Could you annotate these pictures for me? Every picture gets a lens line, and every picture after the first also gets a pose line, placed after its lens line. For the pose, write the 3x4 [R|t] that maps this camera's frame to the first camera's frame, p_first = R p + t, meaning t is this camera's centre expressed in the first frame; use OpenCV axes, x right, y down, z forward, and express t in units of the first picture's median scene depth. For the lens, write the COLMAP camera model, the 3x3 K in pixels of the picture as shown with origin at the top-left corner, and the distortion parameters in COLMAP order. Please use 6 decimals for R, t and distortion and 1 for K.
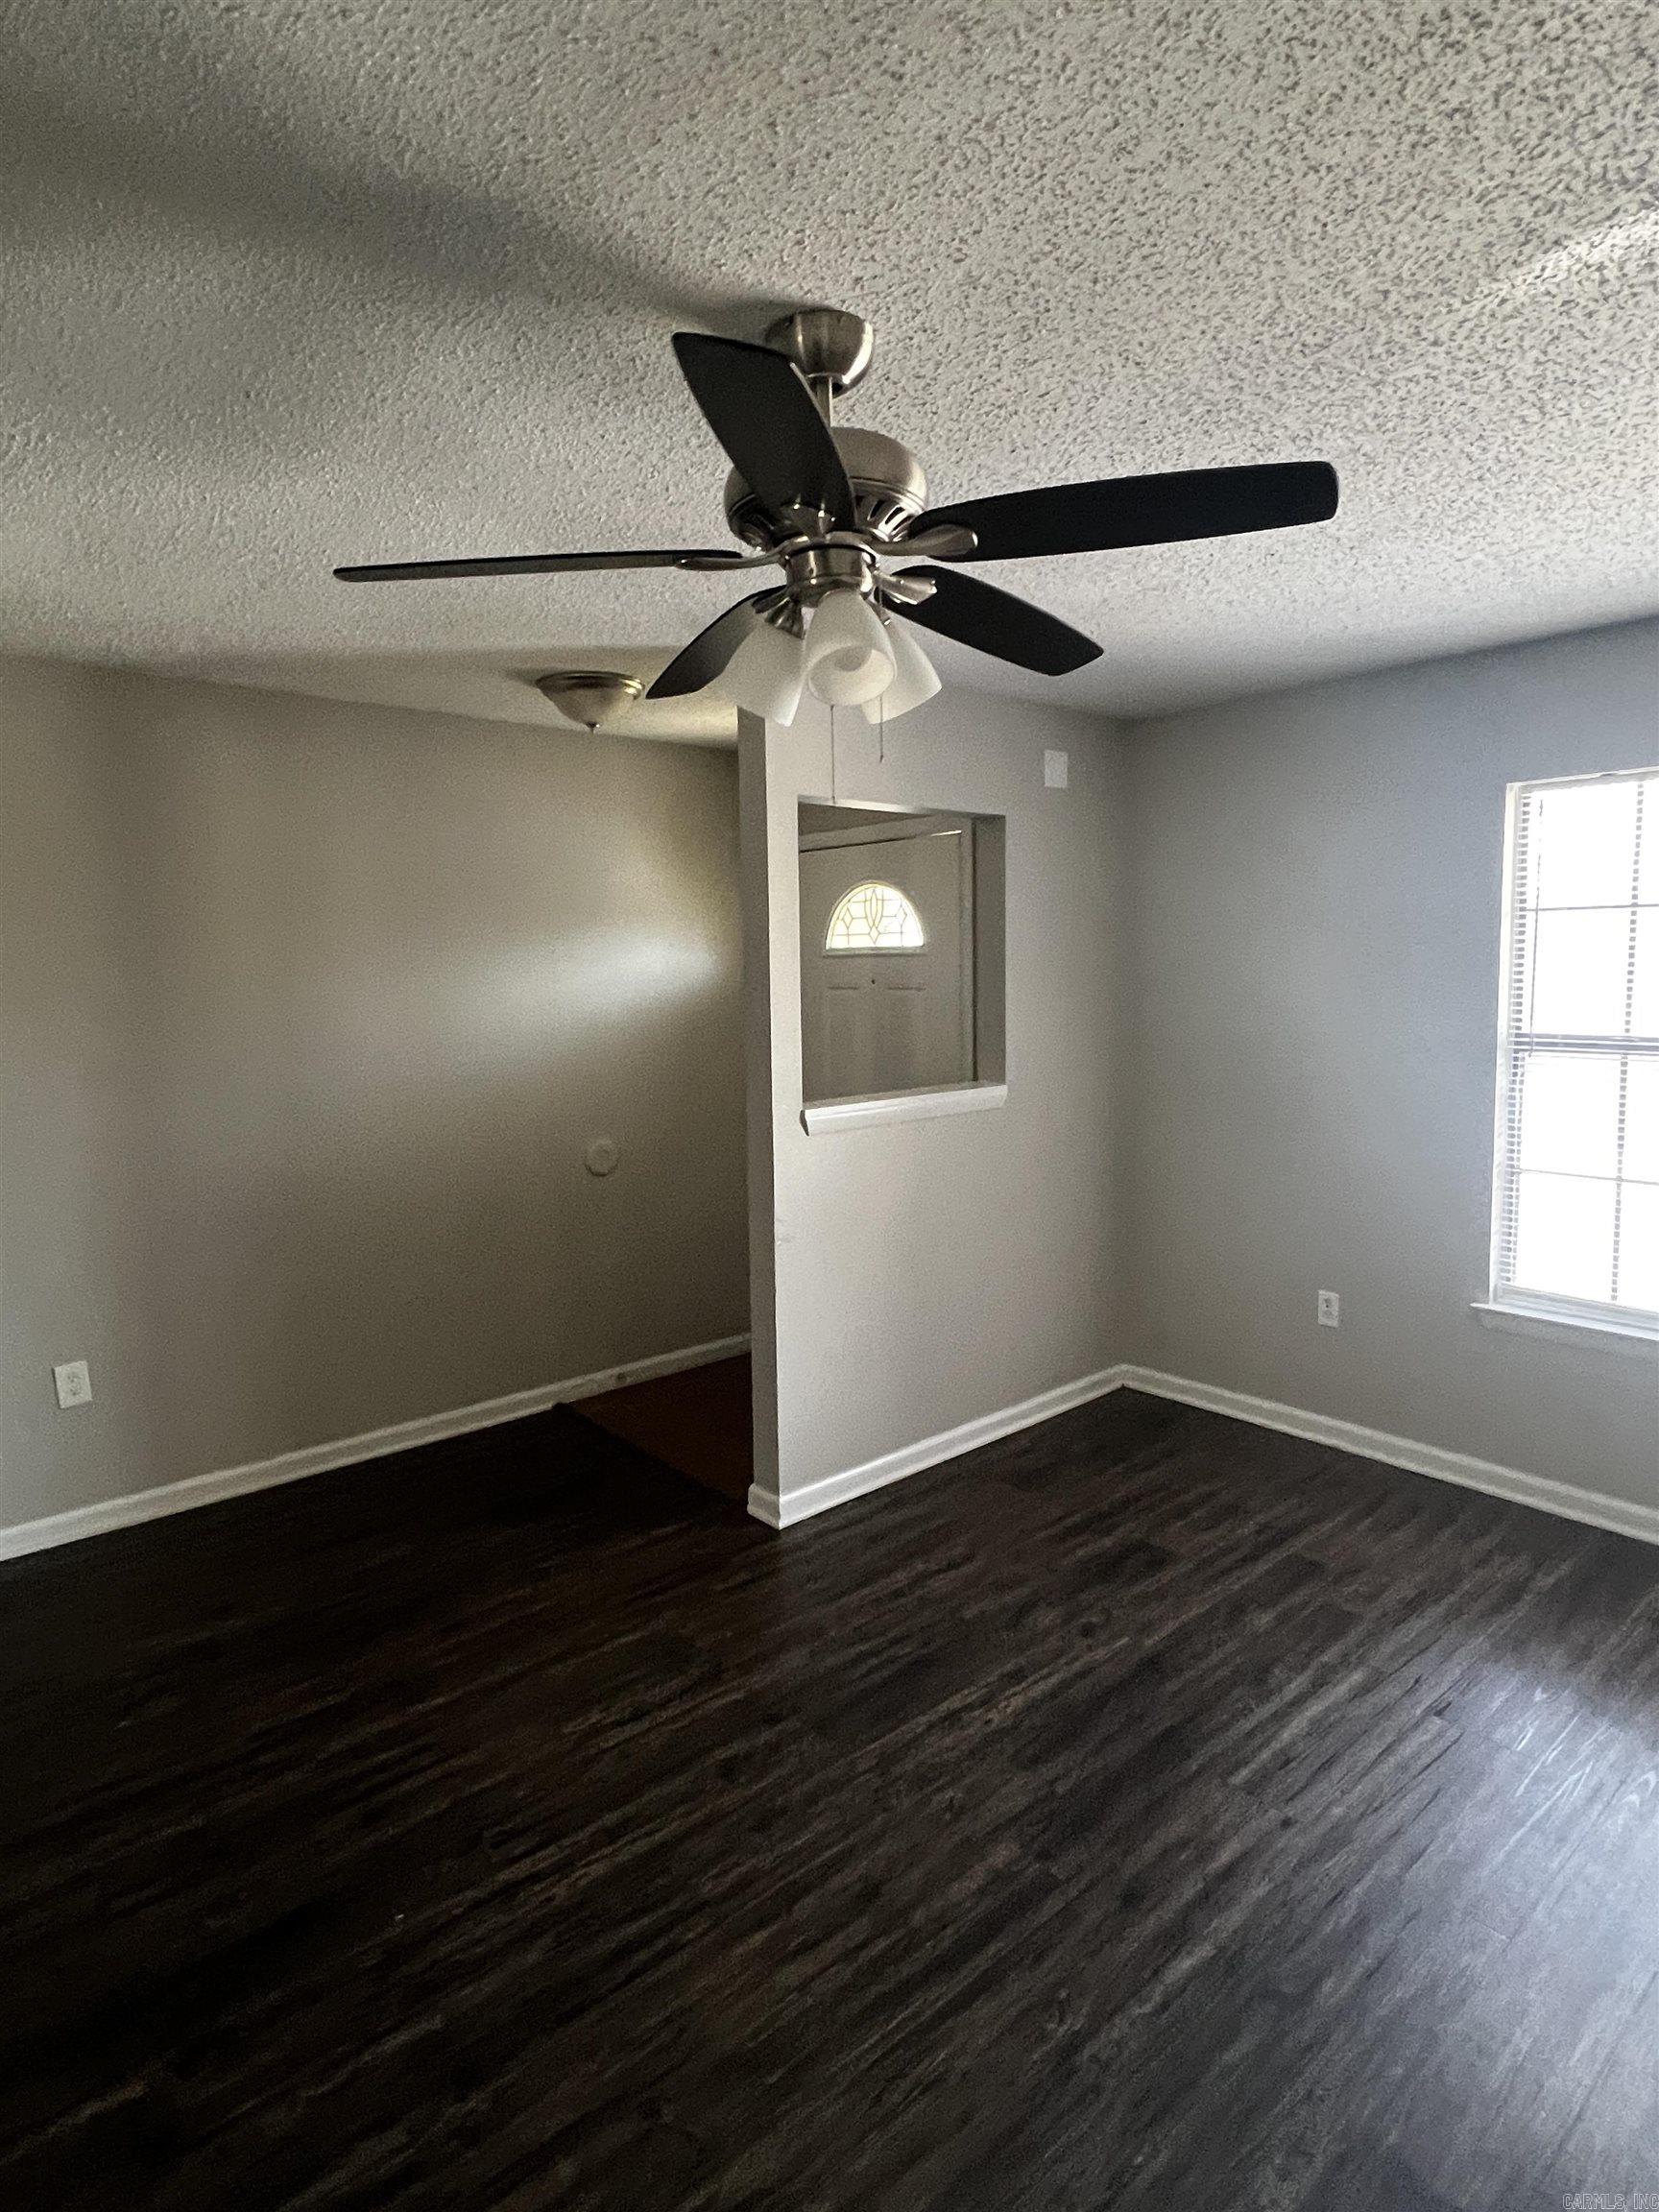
lens RADIAL K [[1202.6, 0, 832.9], [0, 1202.6, 1108.4], [0, 0, 1]] dist [-0.006729, 0.003477]
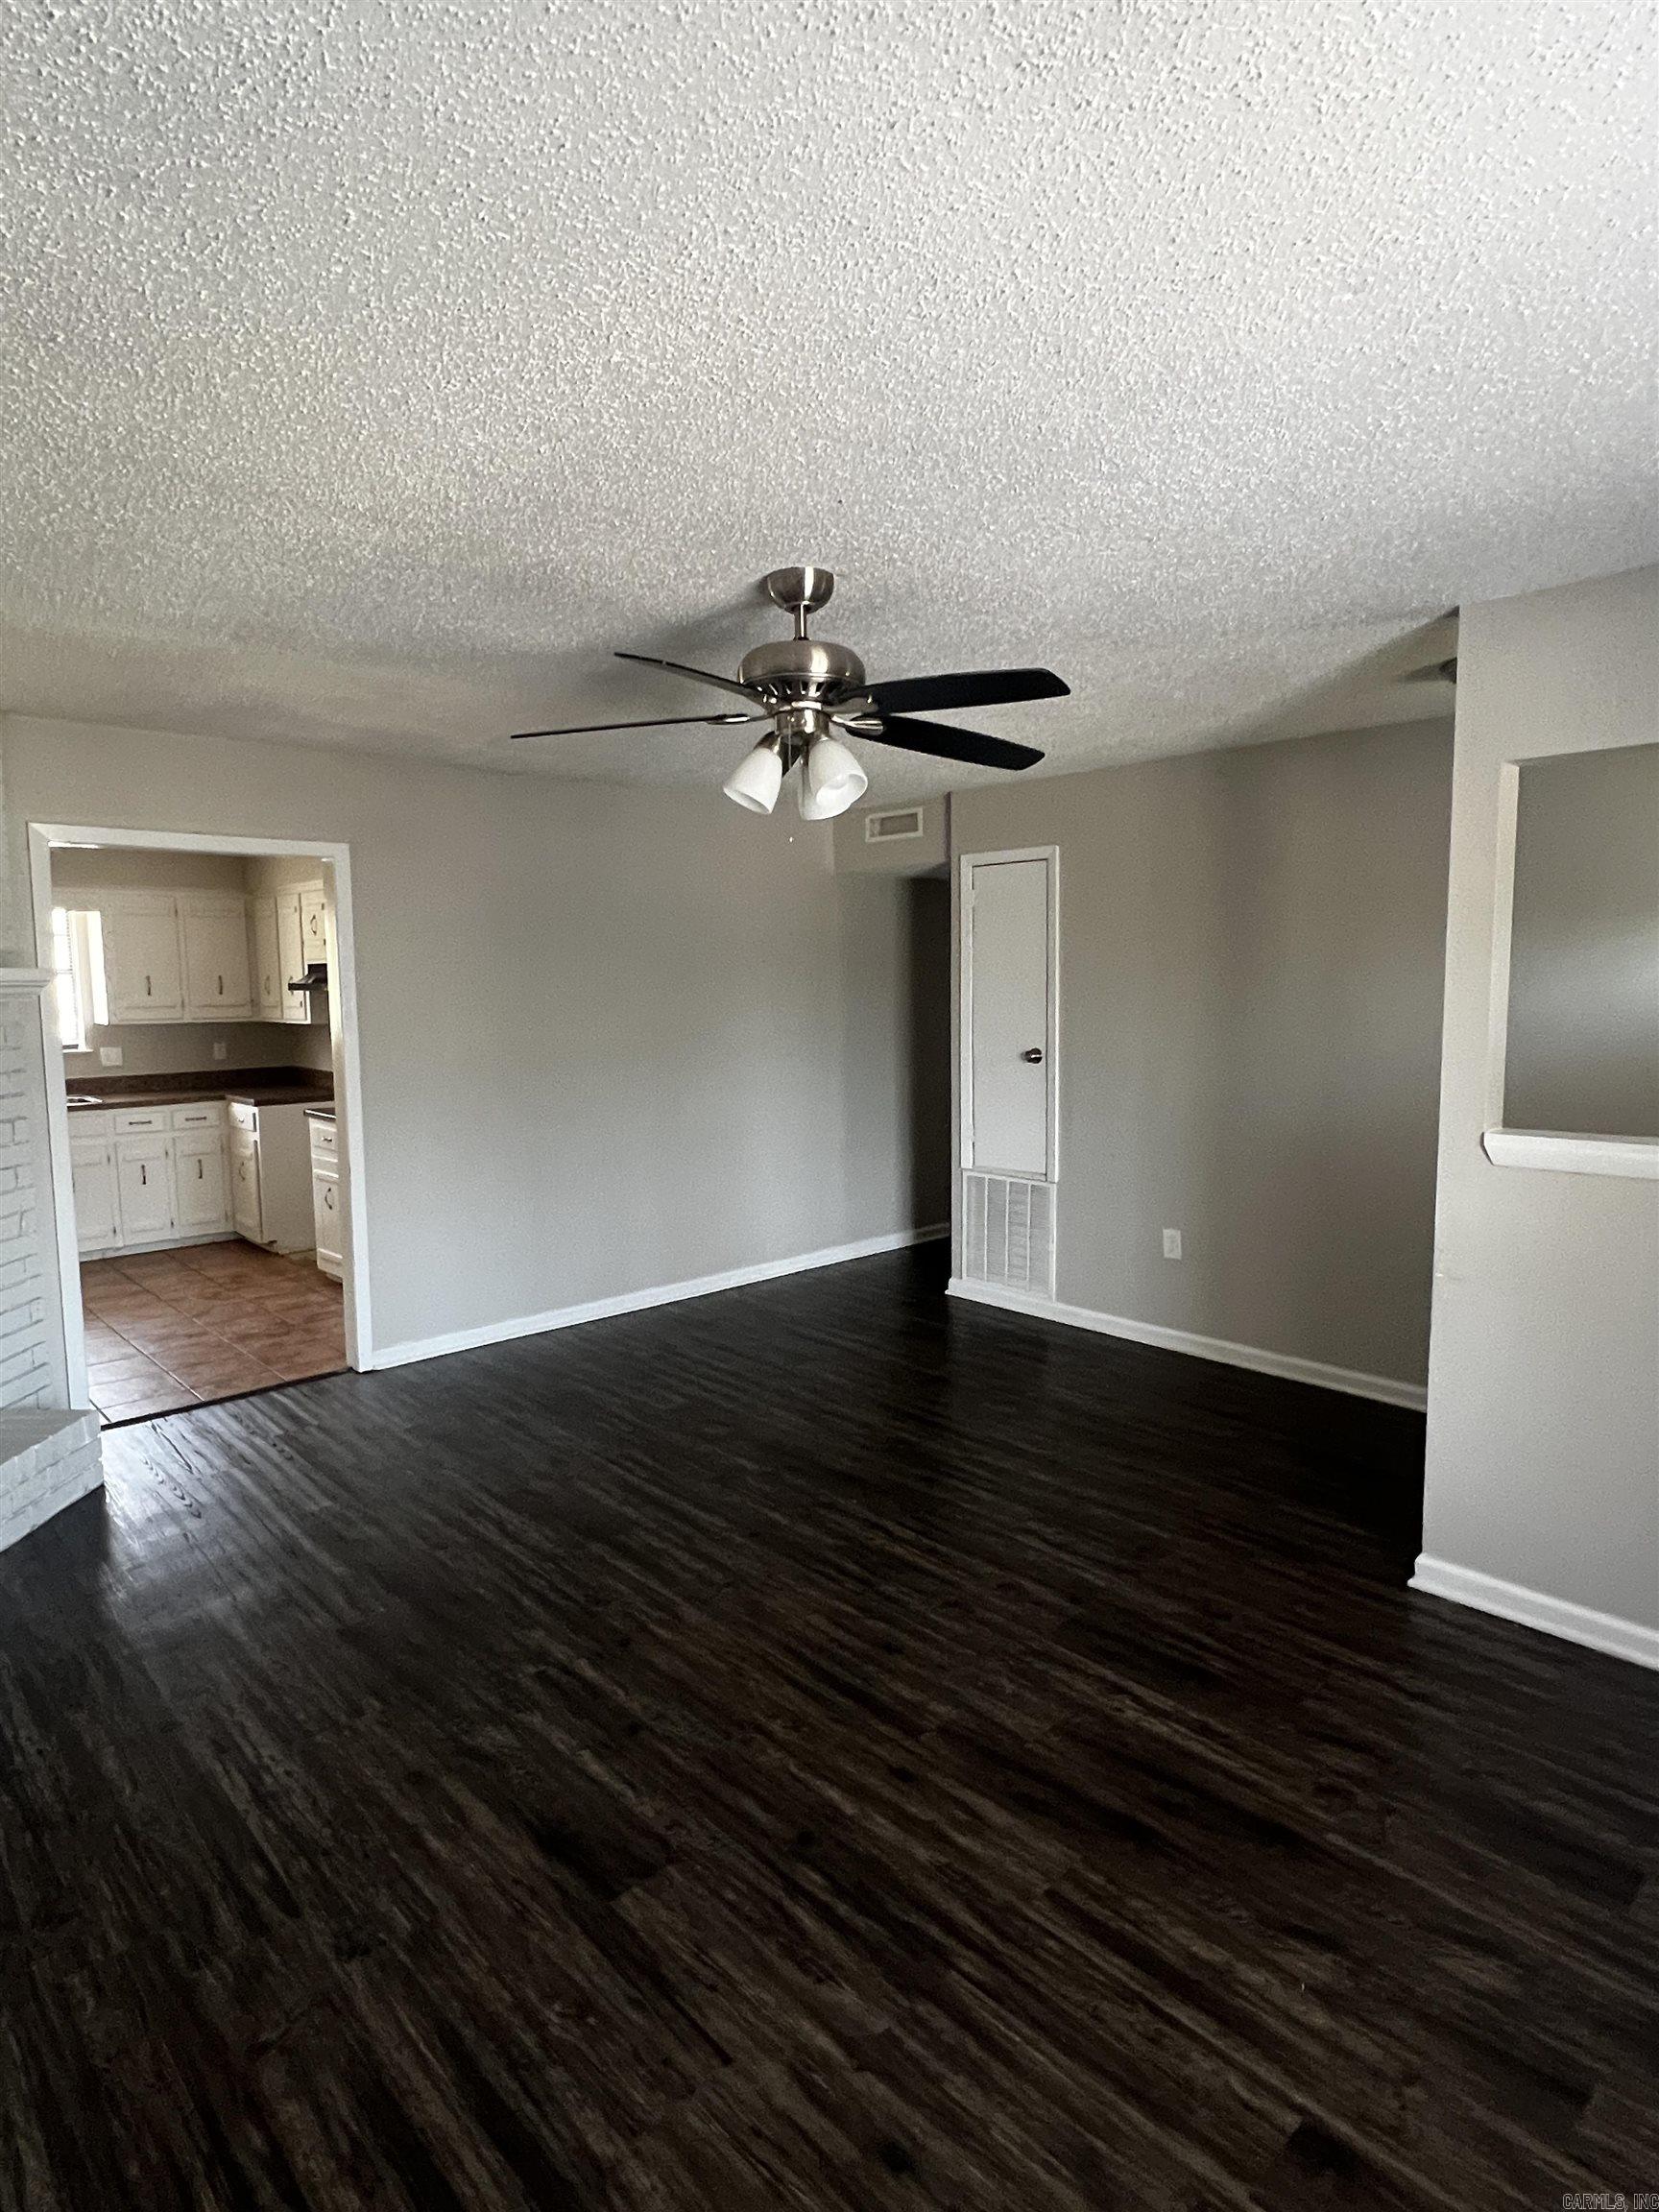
lens RADIAL K [[1202.6, 0, 837.4], [0, 1202.6, 1111.2], [0, 0, 1]] dist [-0.006729, 0.003477]
pose [[0.044916, 0.127695, -0.990796, 1.042652], [-0.110074, 0.986390, 0.122137, -0.088334], [0.992908, 0.103575, 0.058361, 0.635053]]
